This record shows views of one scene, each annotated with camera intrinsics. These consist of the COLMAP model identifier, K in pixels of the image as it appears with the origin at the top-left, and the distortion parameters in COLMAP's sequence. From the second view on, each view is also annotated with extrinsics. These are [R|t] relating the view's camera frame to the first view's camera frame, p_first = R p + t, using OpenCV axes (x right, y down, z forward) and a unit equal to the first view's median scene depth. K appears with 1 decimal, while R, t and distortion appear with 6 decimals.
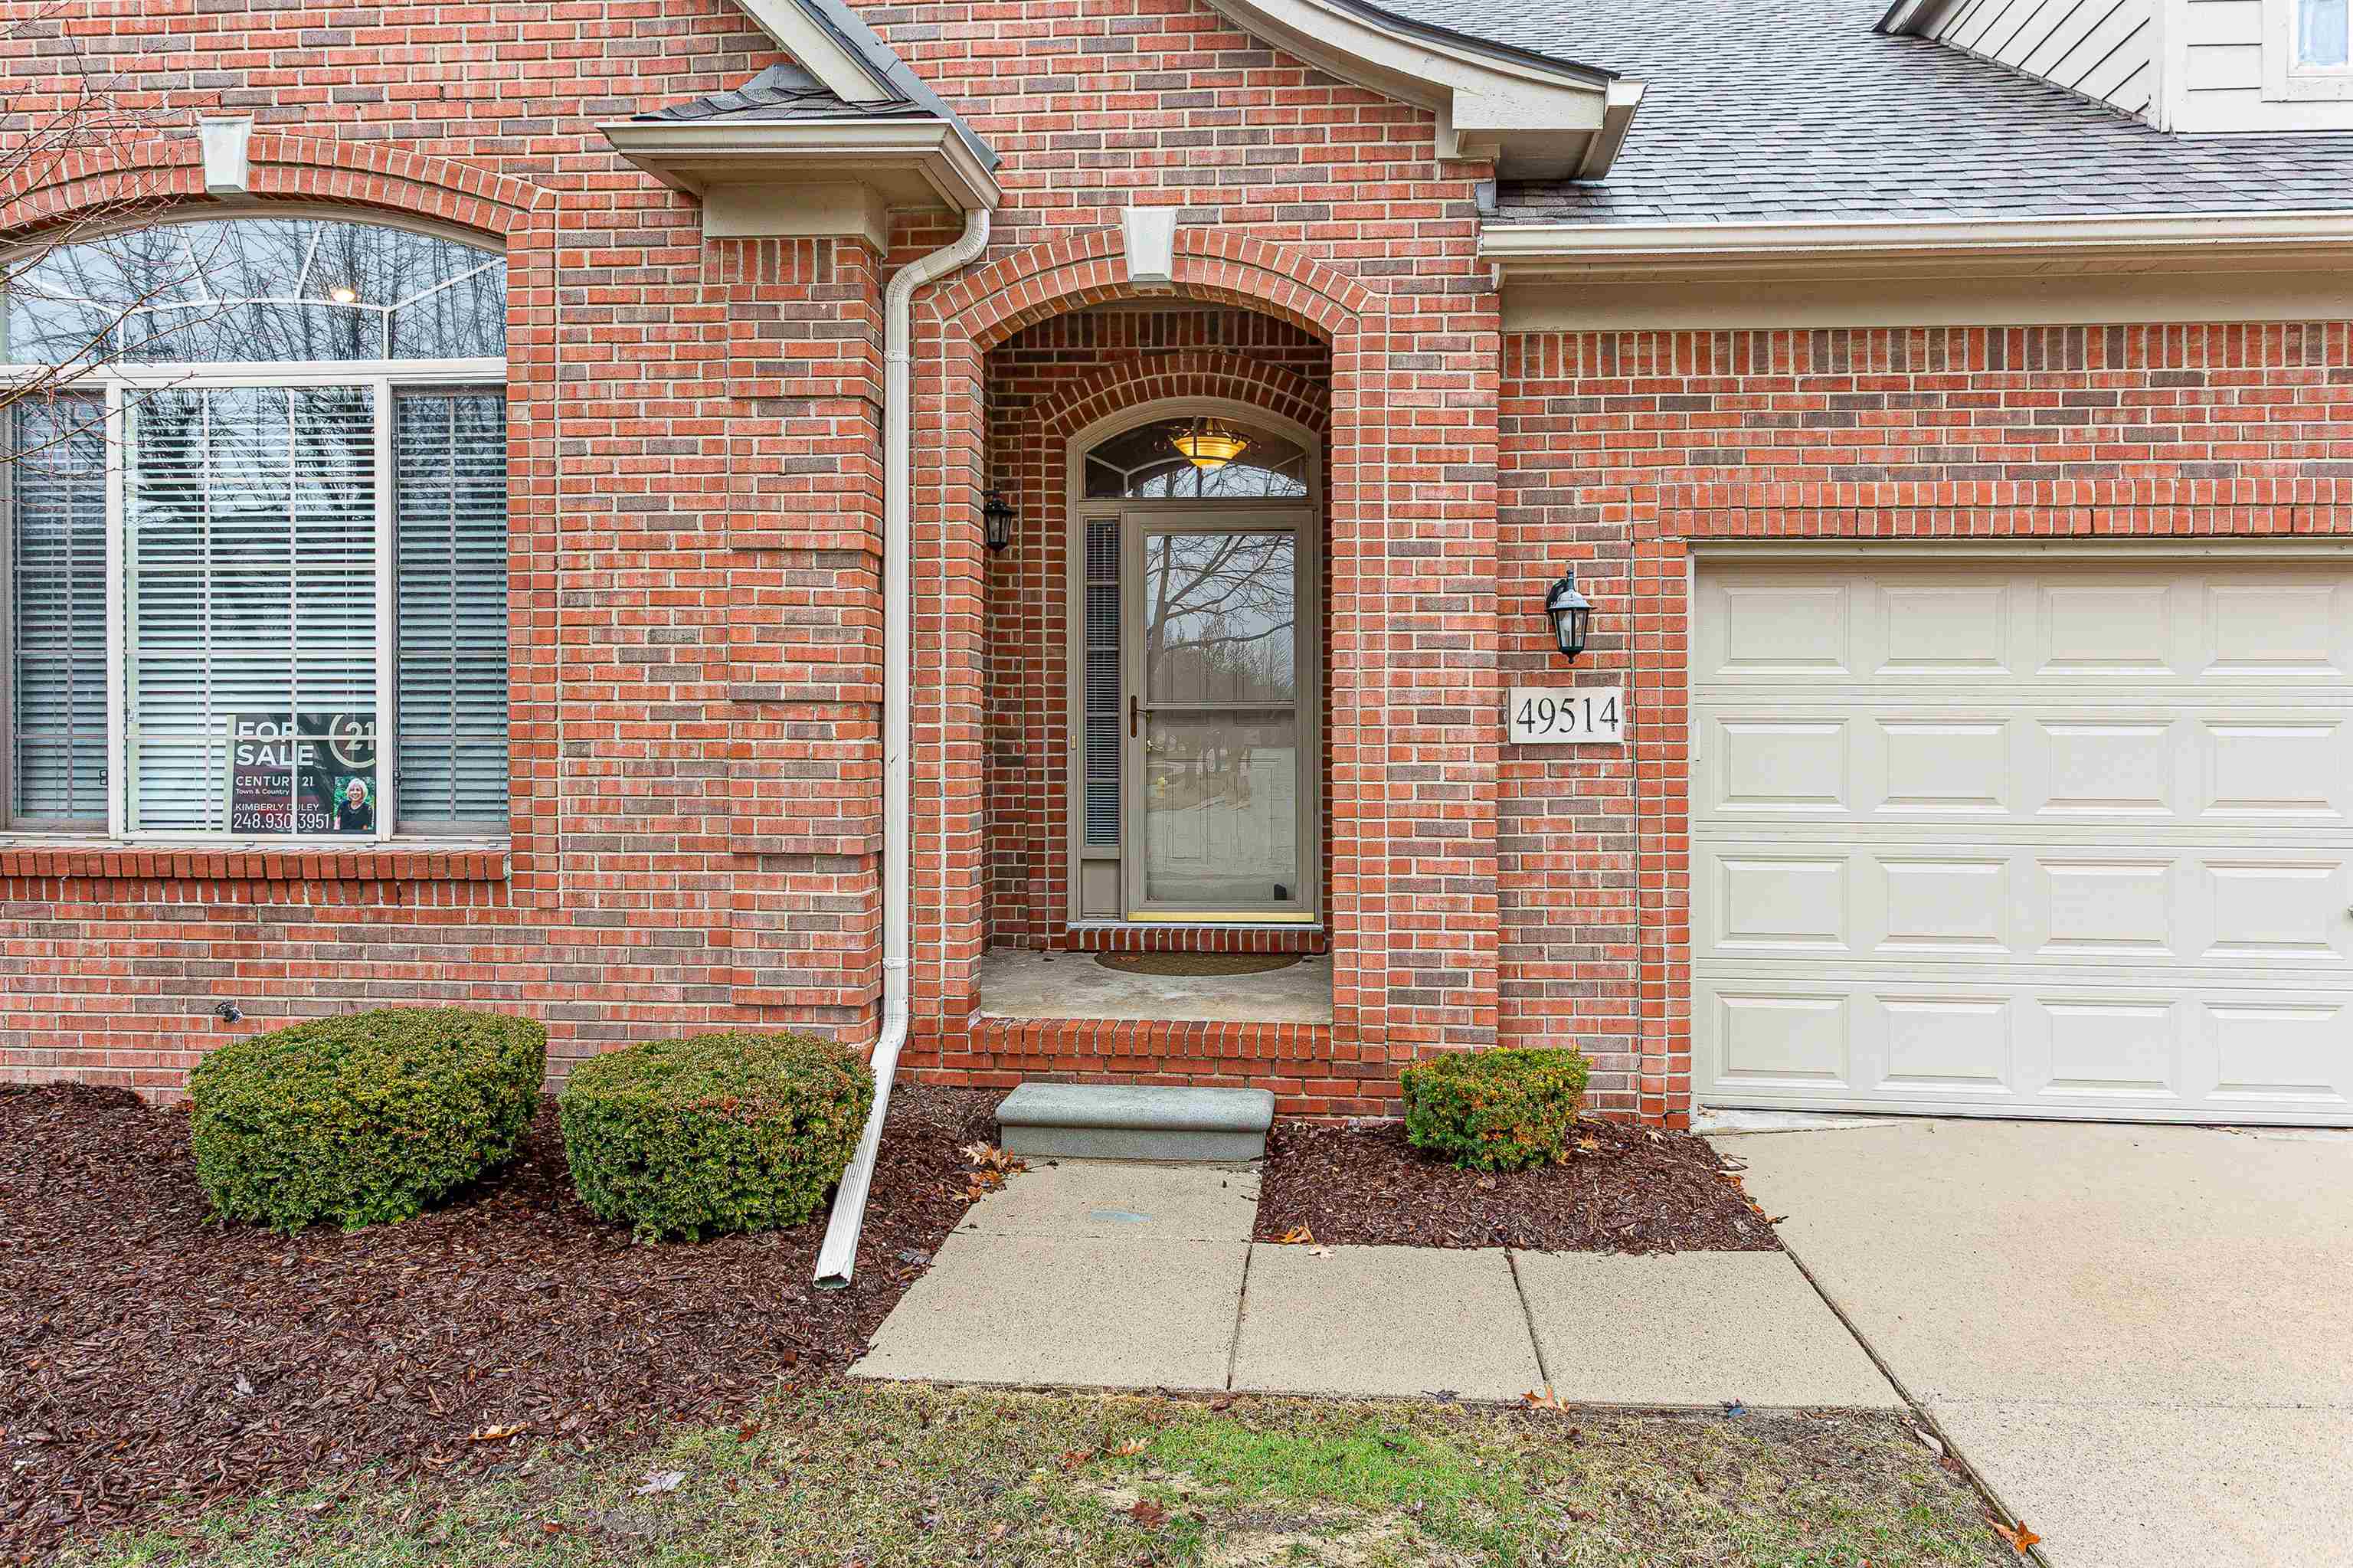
lens RADIAL K [[1478.0, 0, 1156.2], [0, 1478.0, 759.4], [0, 0, 1]] dist [0.014445, 0.000623]
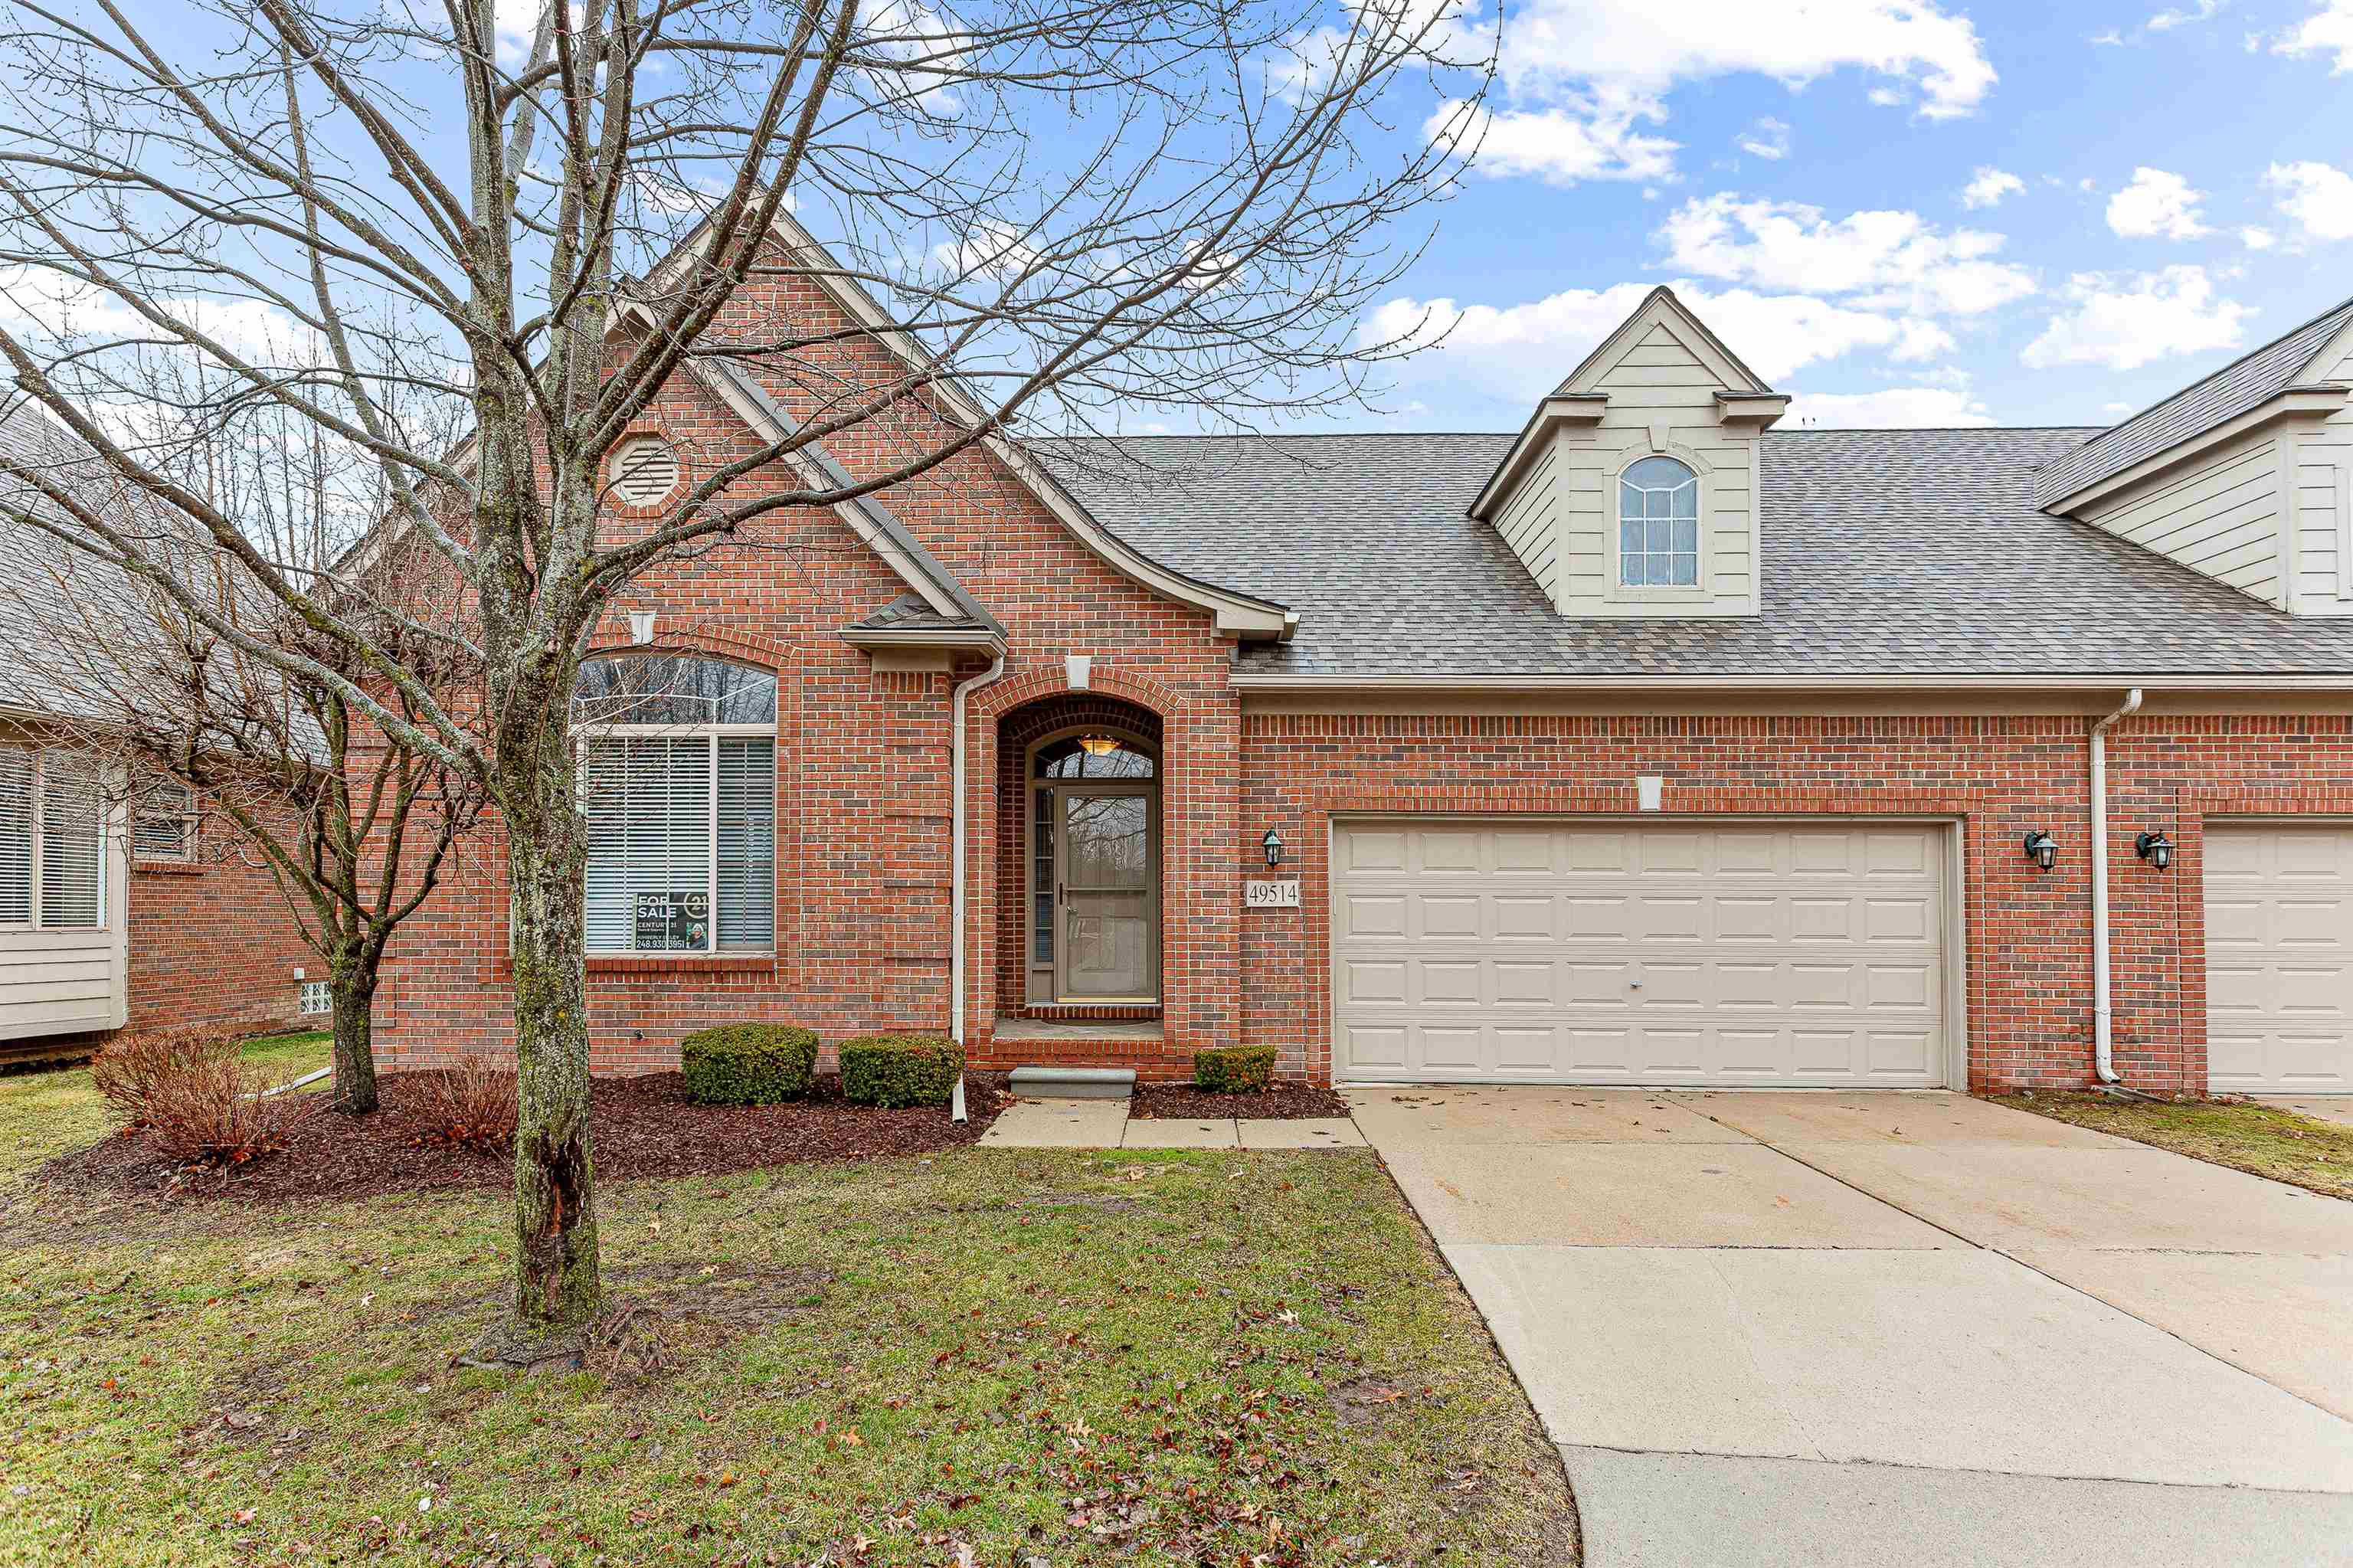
lens RADIAL K [[1251.3, 0, 1087.2], [0, 1251.3, 896.3], [0, 0, 1]] dist [0.013059, -0.001341]
pose [[0.998982, 0.001170, 0.045088, -0.072881], [0.000005, 0.999660, -0.026065, 0.021507], [-0.045103, 0.026039, 0.998643, -0.803919]]
